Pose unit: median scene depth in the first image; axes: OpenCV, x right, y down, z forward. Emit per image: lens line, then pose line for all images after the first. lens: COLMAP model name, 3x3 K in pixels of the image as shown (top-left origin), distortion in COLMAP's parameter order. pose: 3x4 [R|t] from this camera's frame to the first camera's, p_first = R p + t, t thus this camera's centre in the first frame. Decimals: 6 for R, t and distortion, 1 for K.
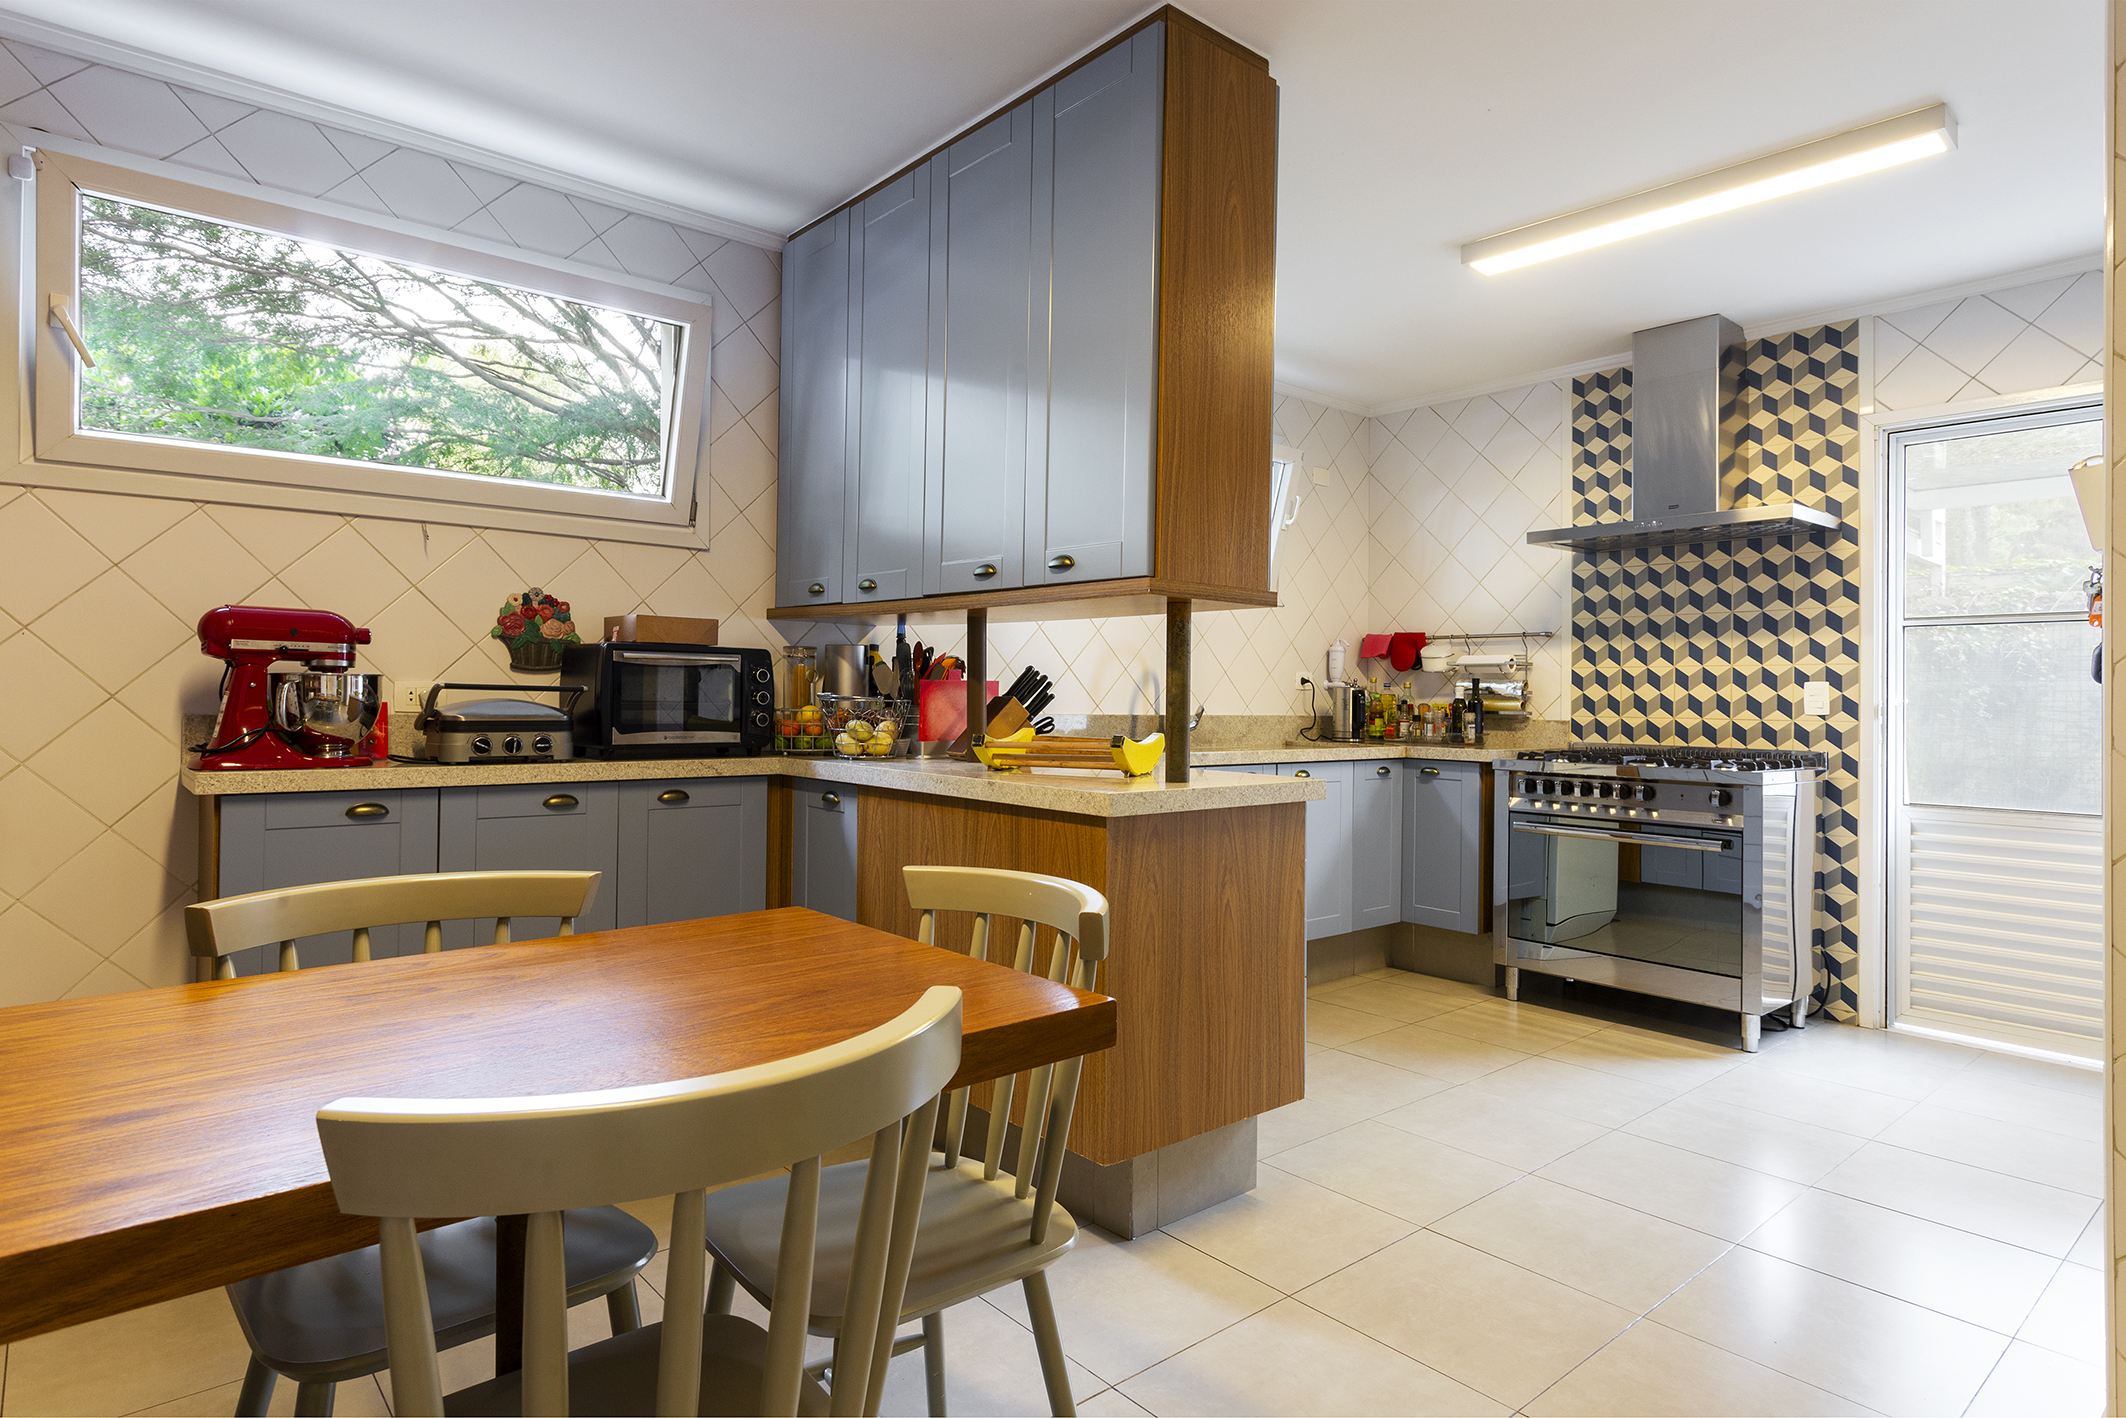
lens RADIAL K [[1184.2, 0, 986.7], [0, 1184.2, 679.9], [0, 0, 1]] dist [0.009567, -0.004239]
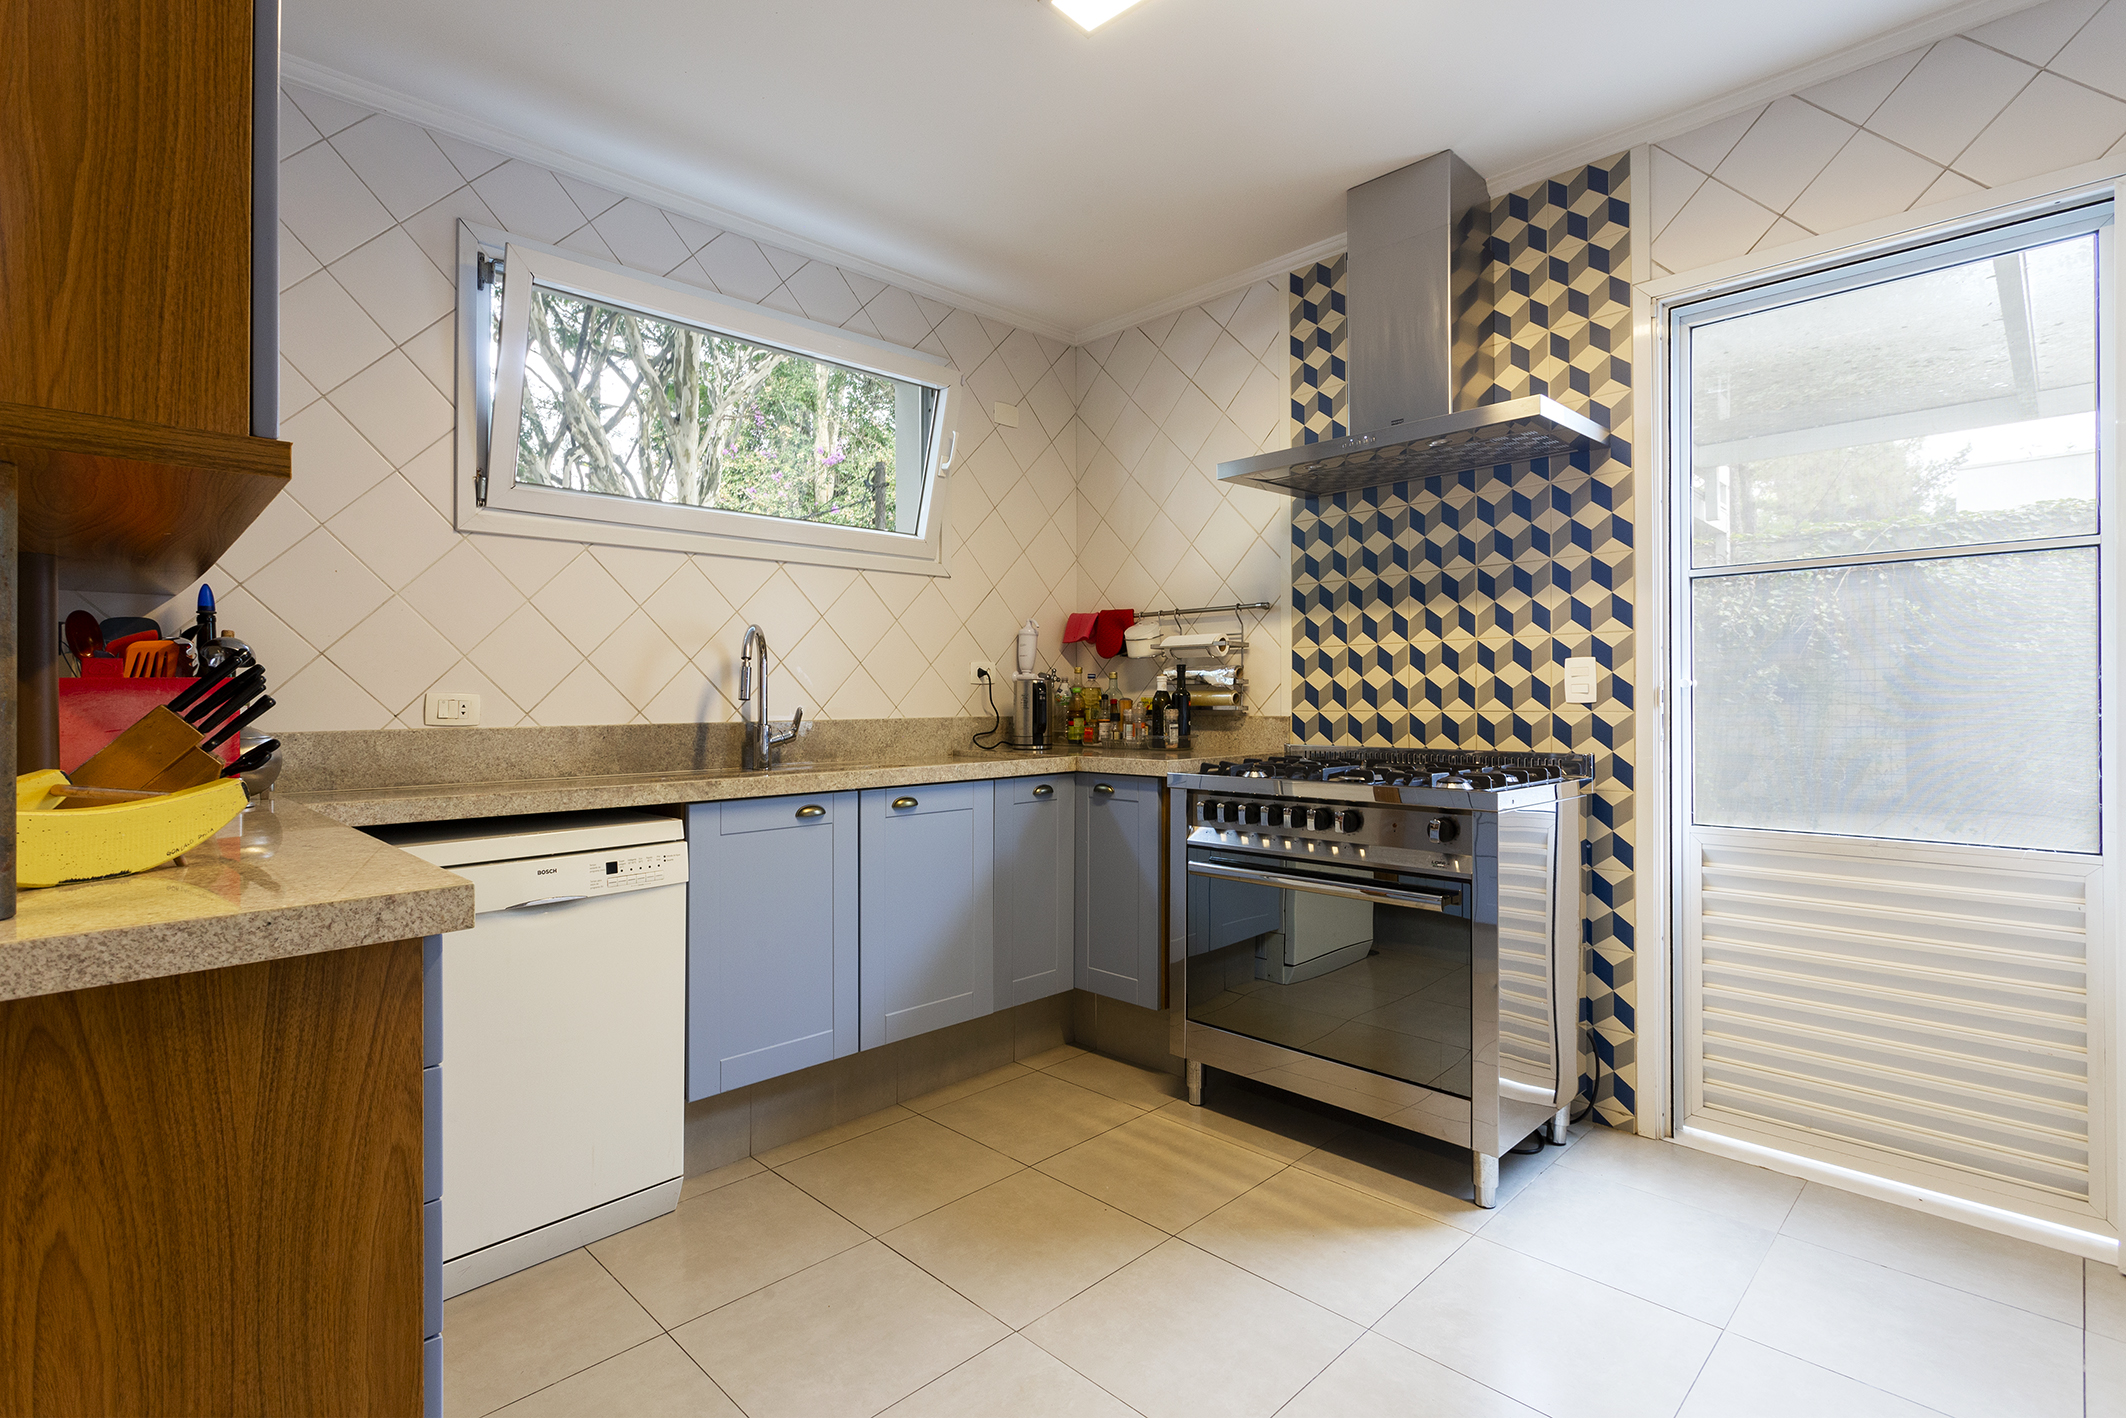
lens RADIAL K [[1007.6, 0, 1067.4], [0, 1007.6, 703.1], [0, 0, 1]] dist [0.001061, 0.001989]
pose [[0.994012, -0.021133, 0.107208, 0.294256], [0.019193, 0.999633, 0.019097, 0.010773], [-0.107572, -0.016925, 0.994053, 0.387026]]
